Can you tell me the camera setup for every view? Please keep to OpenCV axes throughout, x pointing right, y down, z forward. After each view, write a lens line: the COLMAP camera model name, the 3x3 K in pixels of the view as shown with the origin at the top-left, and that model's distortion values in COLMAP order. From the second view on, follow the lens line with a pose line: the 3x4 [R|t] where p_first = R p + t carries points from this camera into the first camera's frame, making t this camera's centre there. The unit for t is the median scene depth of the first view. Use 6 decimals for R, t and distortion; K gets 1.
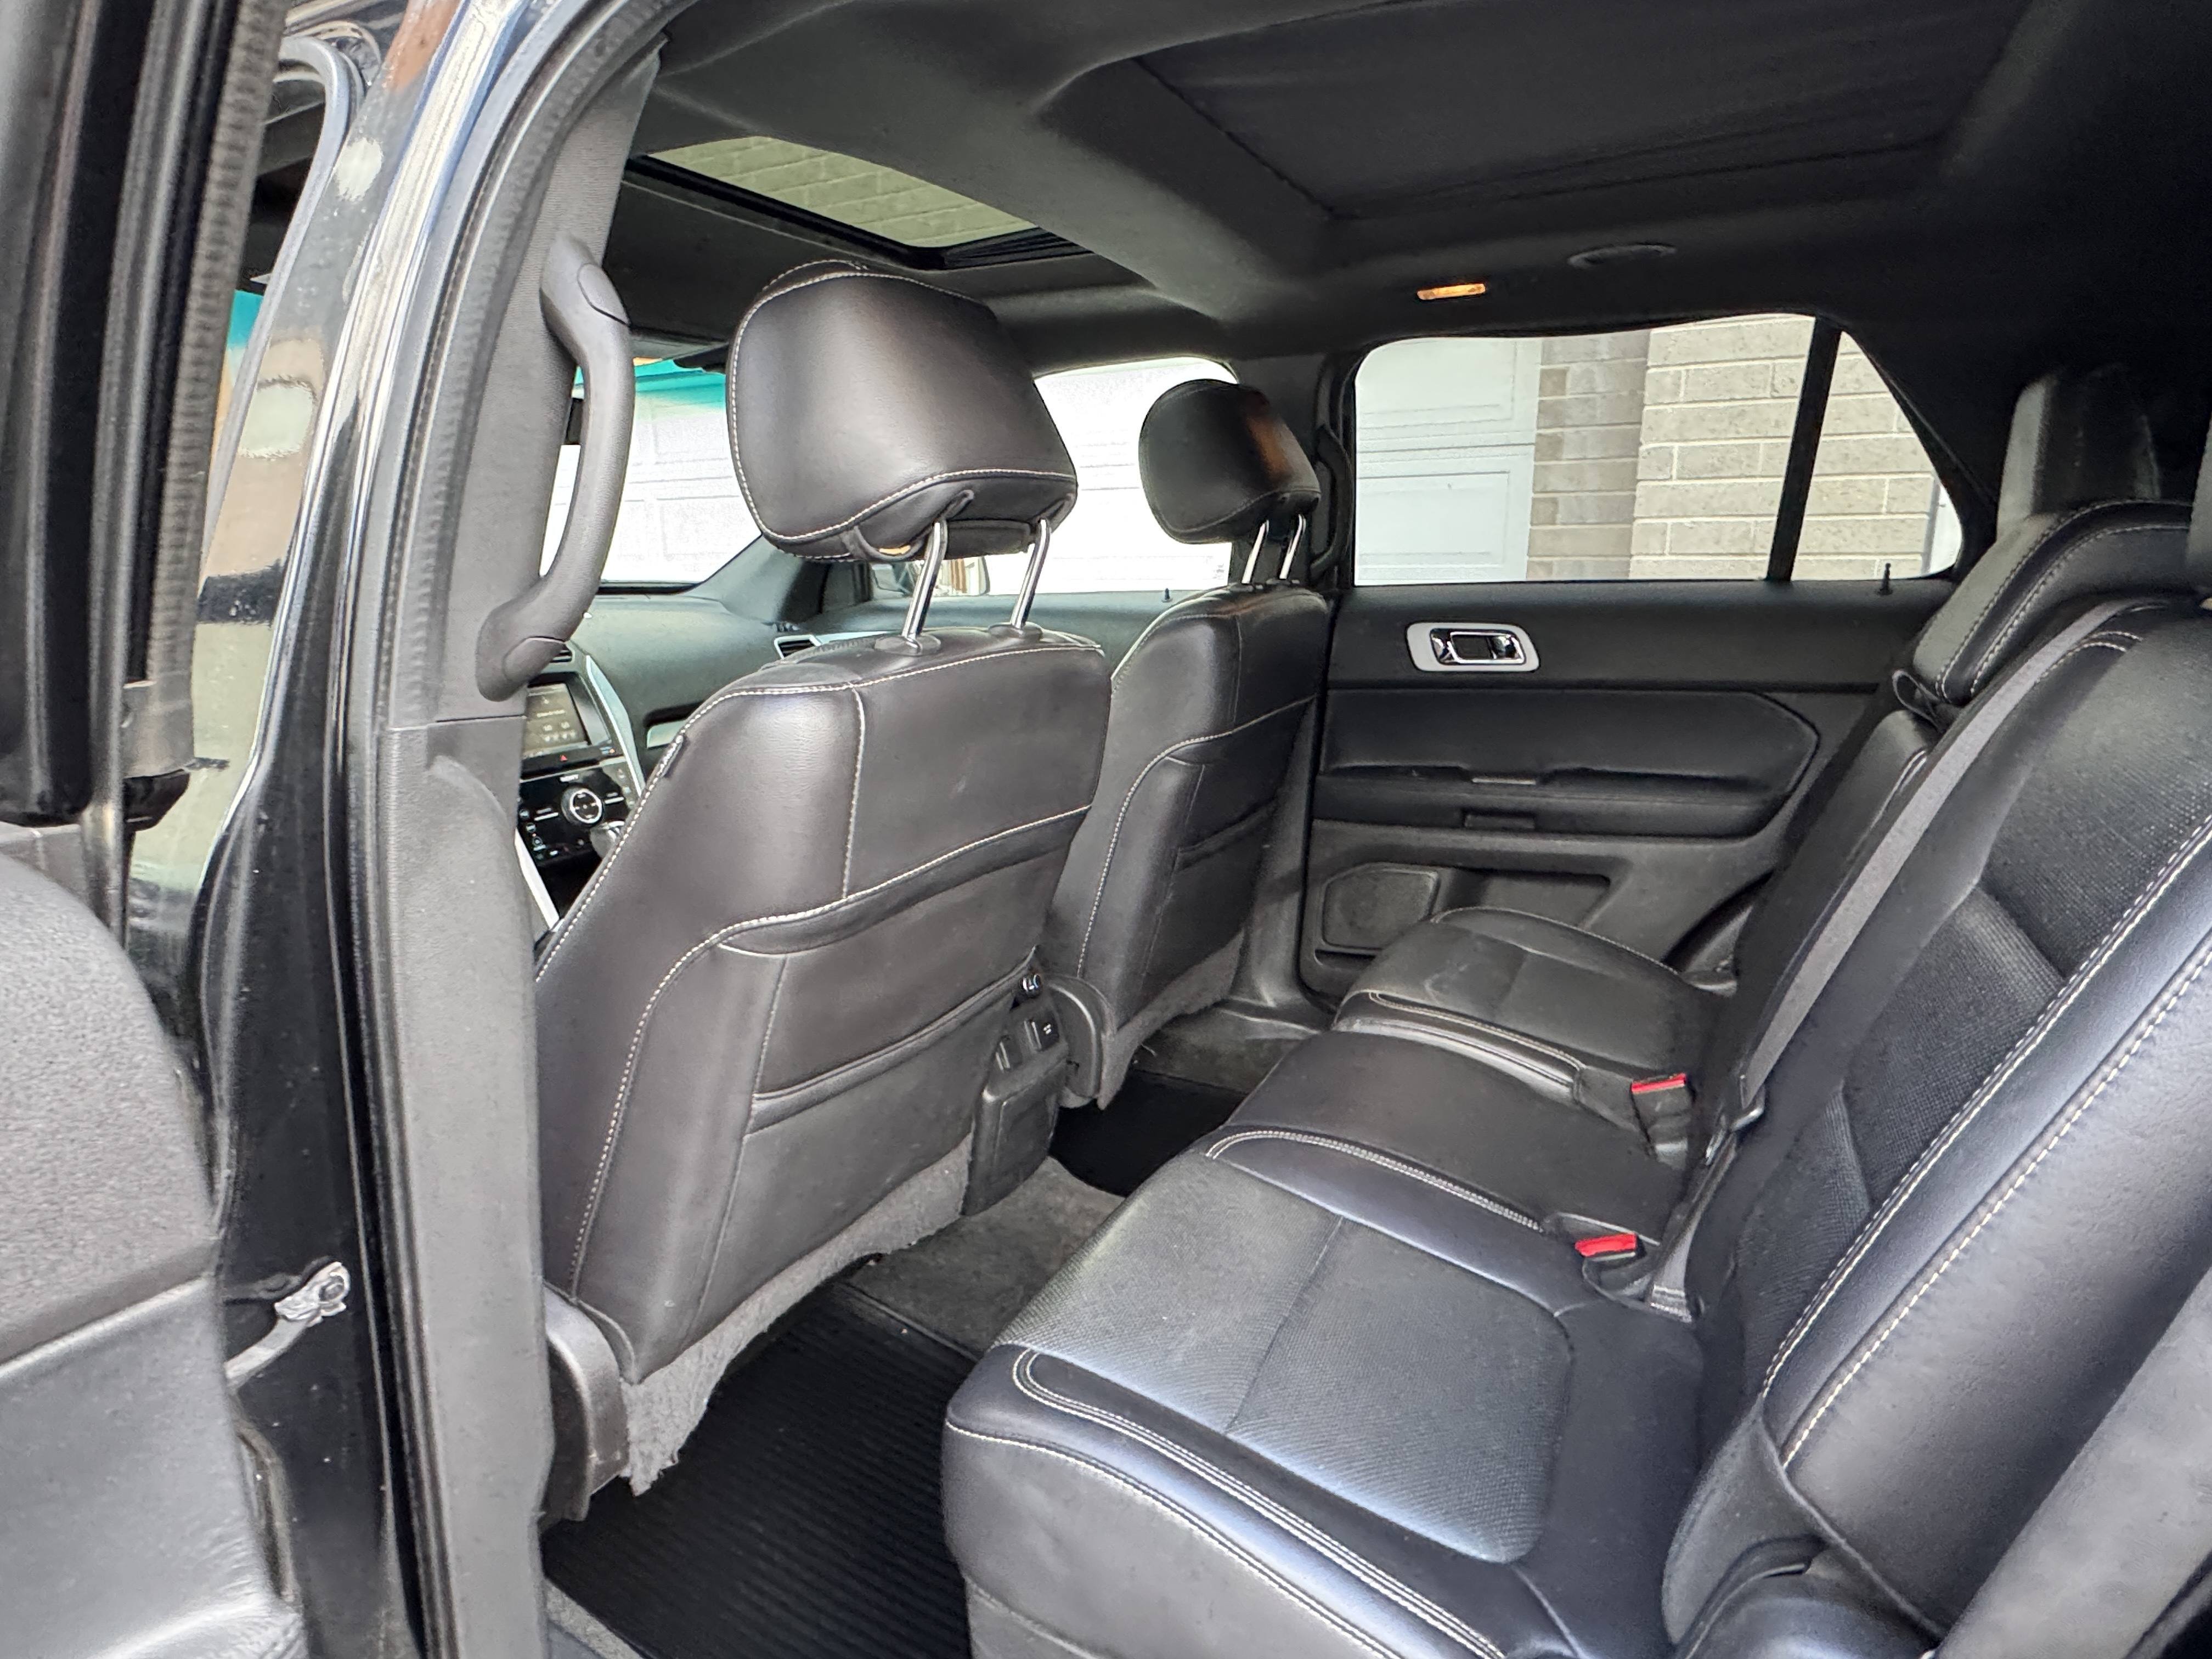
lens RADIAL K [[1211.8, 0, 1084.1], [0, 1211.8, 818.8], [0, 0, 1]] dist [-0.005126, 0.002865]
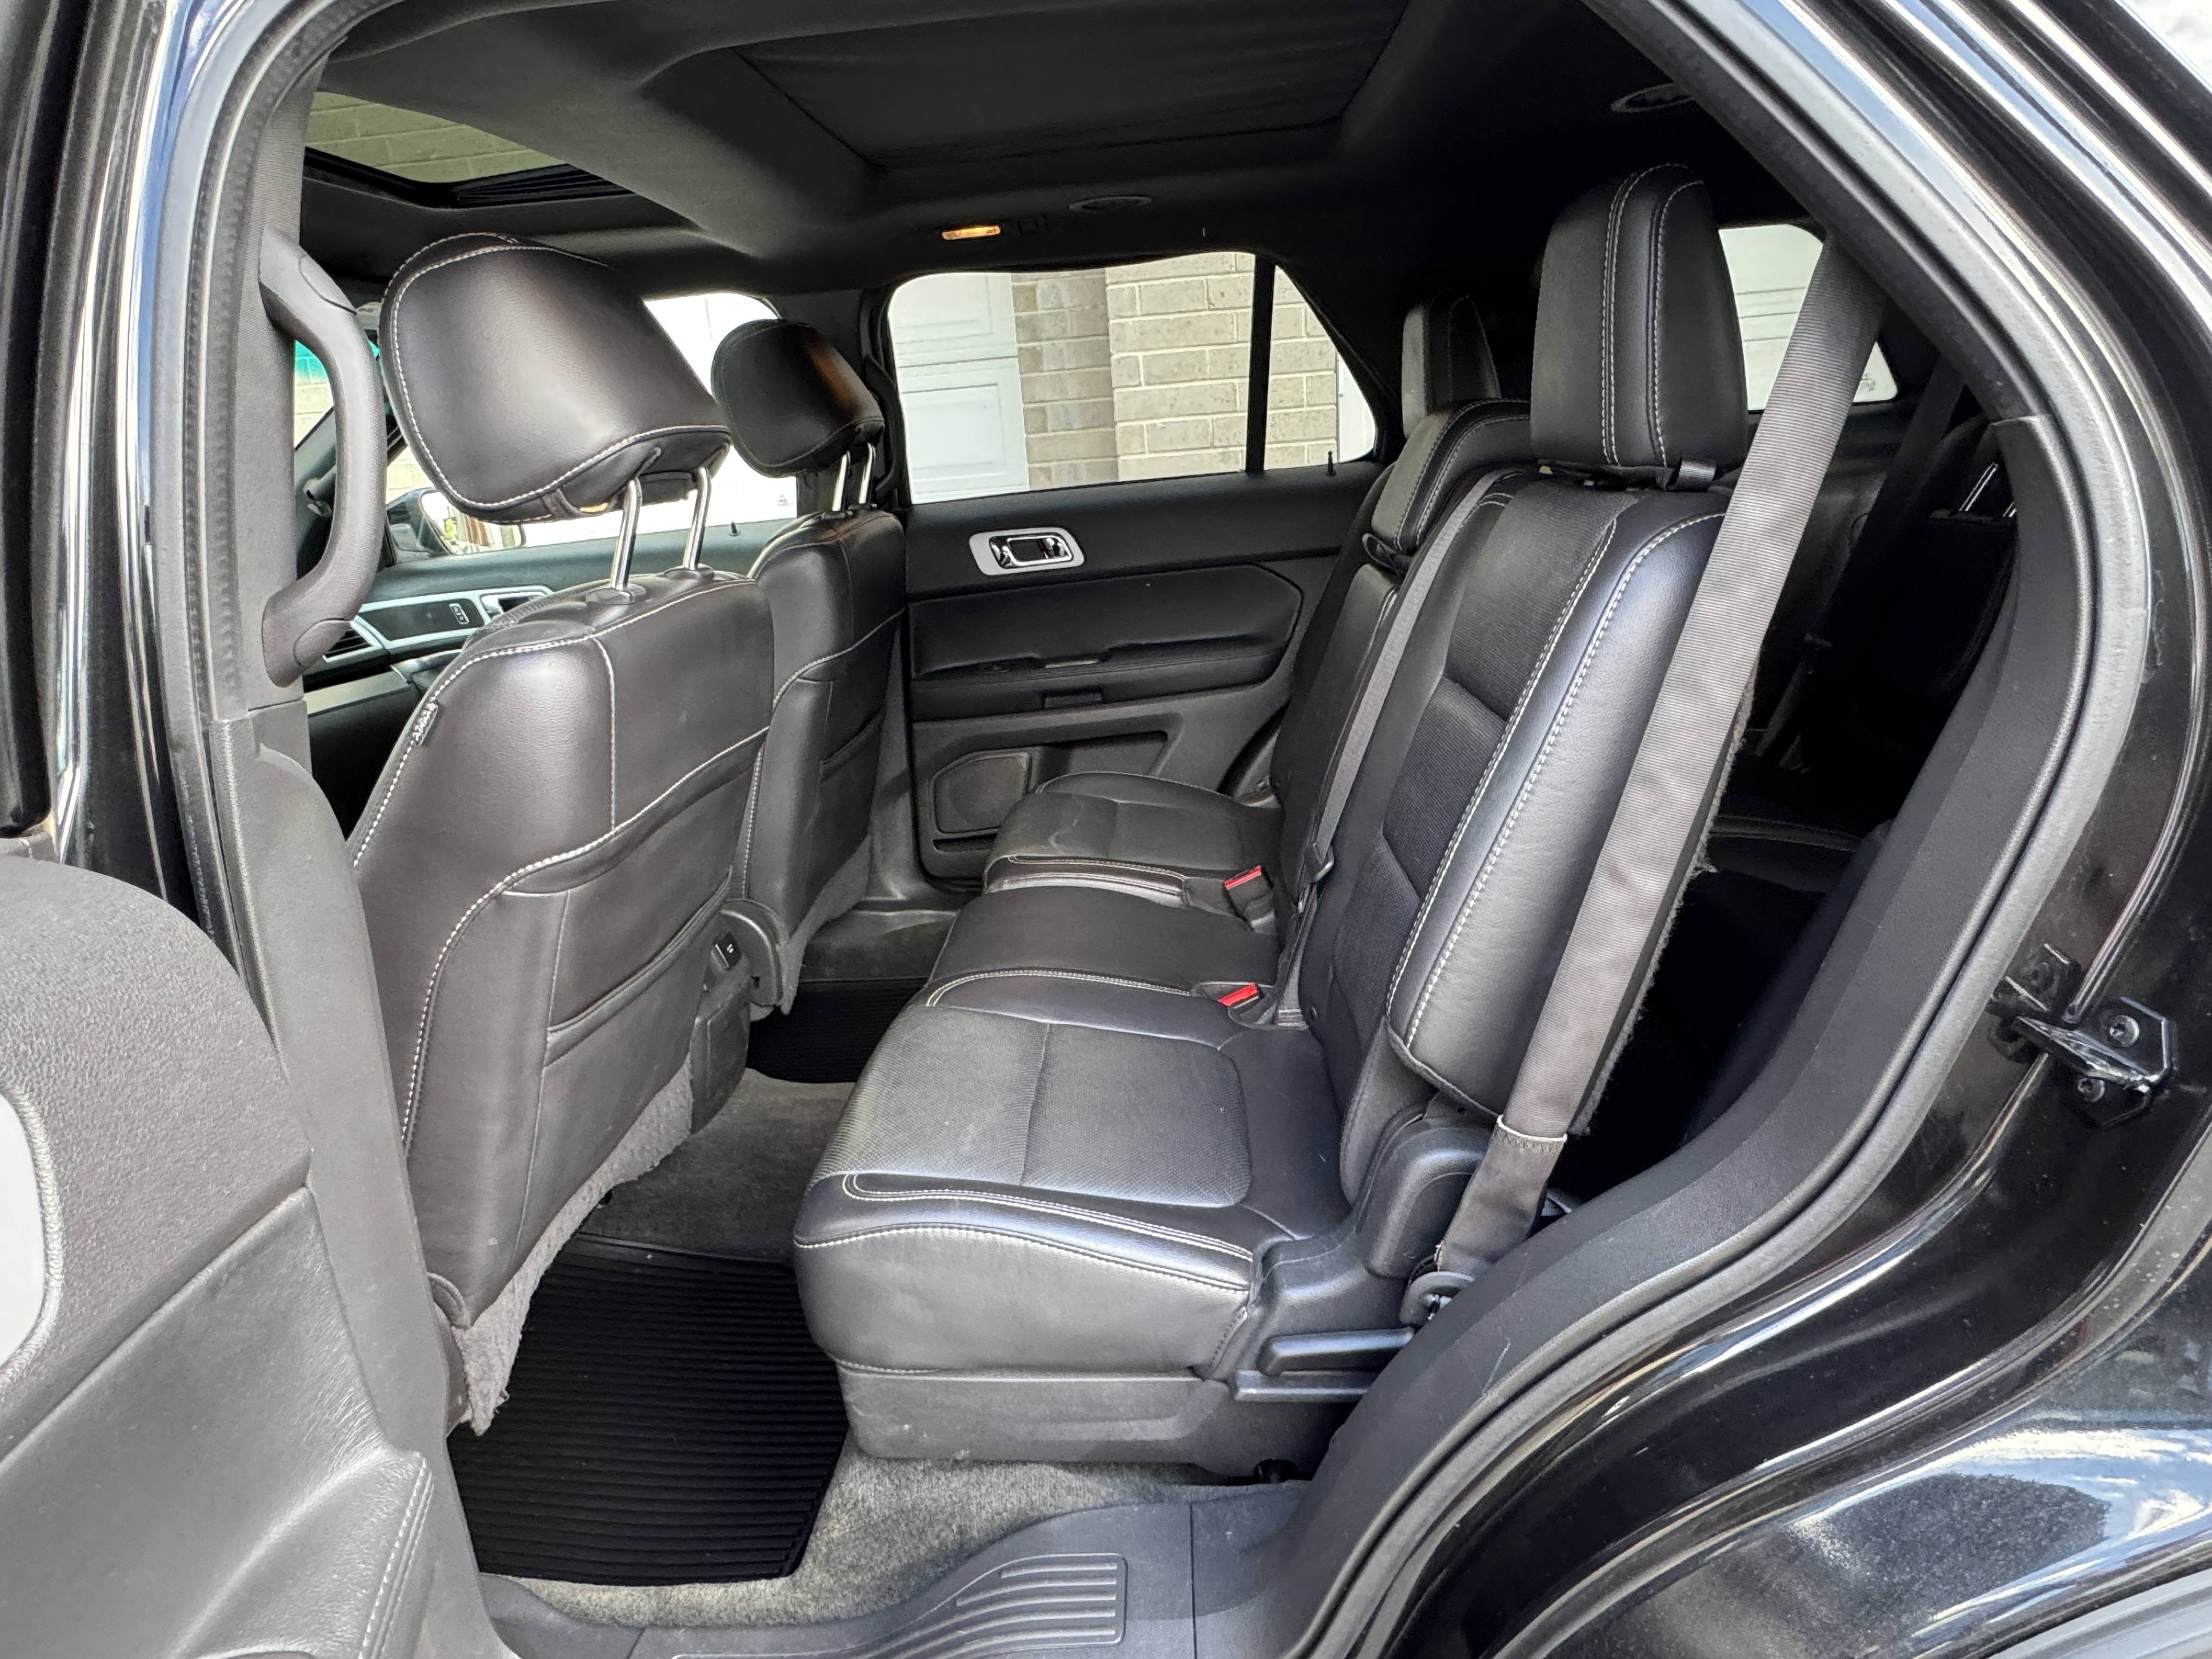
lens RADIAL K [[1211.8, 0, 1093.0], [0, 1211.8, 825.2], [0, 0, 1]] dist [-0.005126, 0.002865]
pose [[0.911419, -0.181887, 0.369096, -0.109199], [0.155878, 0.982764, 0.099383, 0.010335], [-0.380811, -0.033046, 0.924062, -0.098447]]
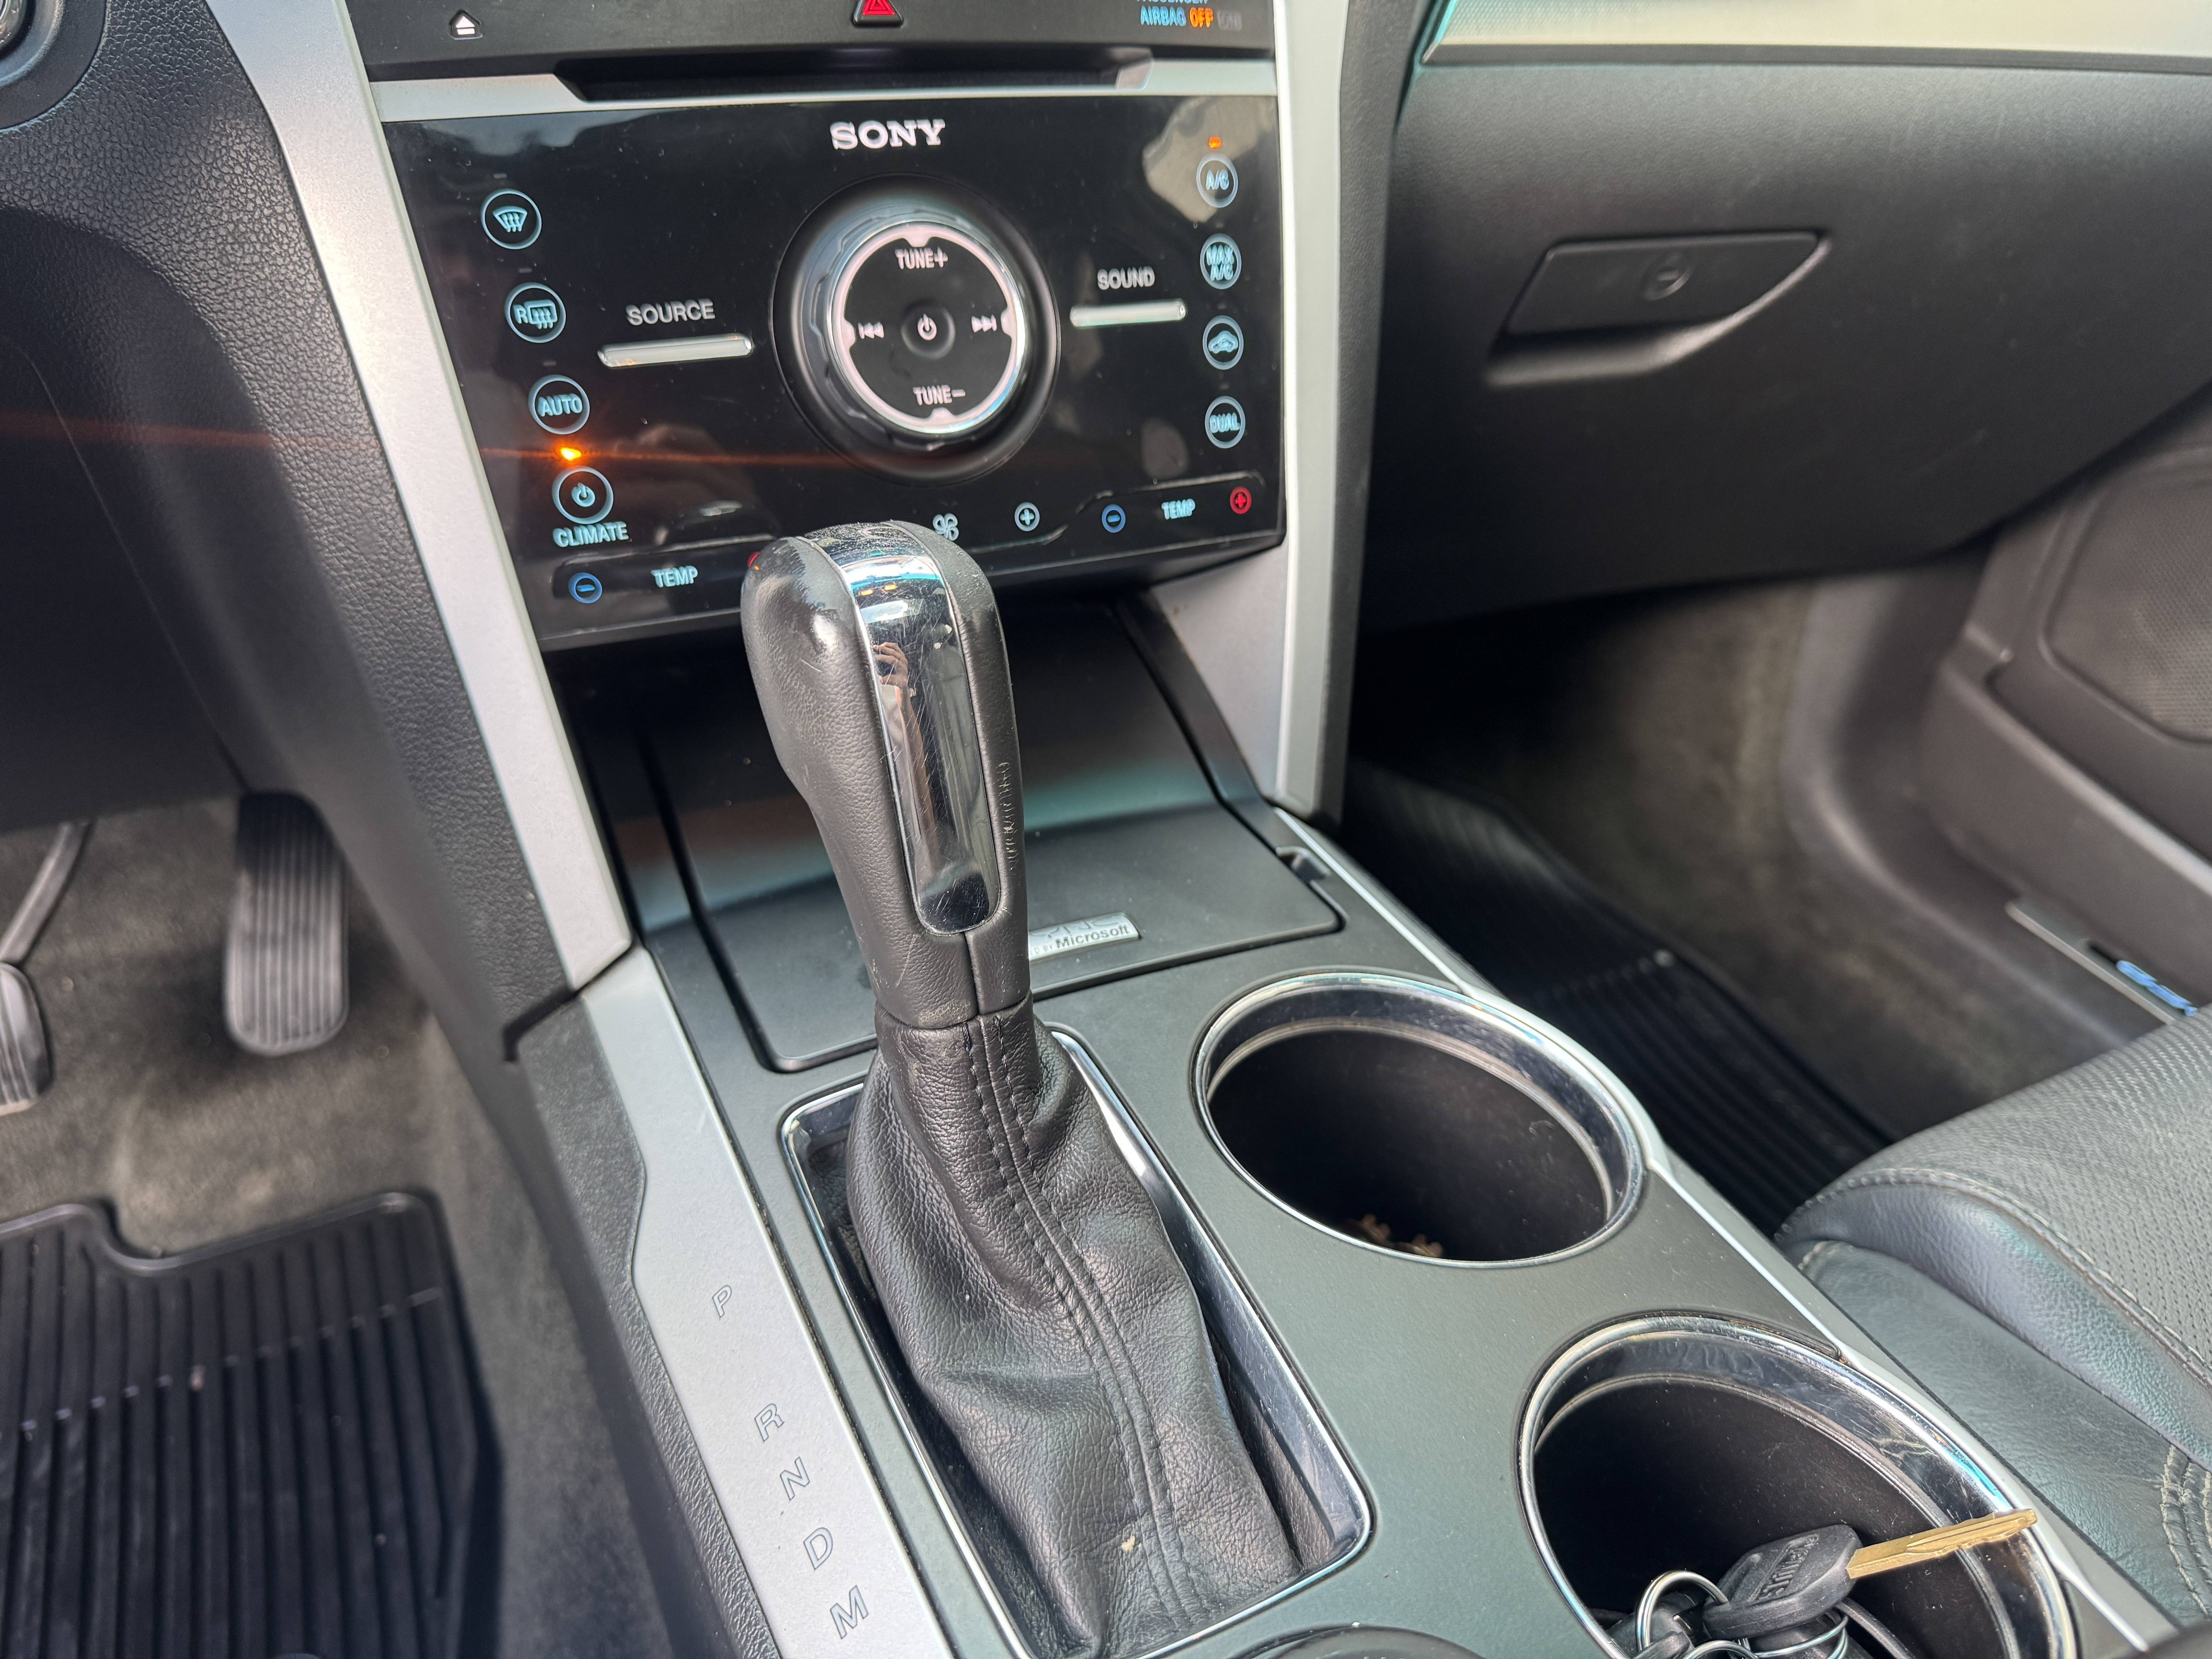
lens RADIAL K [[1577.2, 0, 1121.0], [0, 1577.2, 827.3], [0, 0, 1]] dist [0.045619, -0.058531]
pose [[0.791050, 0.382144, -0.477708, -0.288821], [-0.196604, 0.898270, 0.393012, -0.045738], [0.579298, -0.216973, 0.785708, 0.931194]]
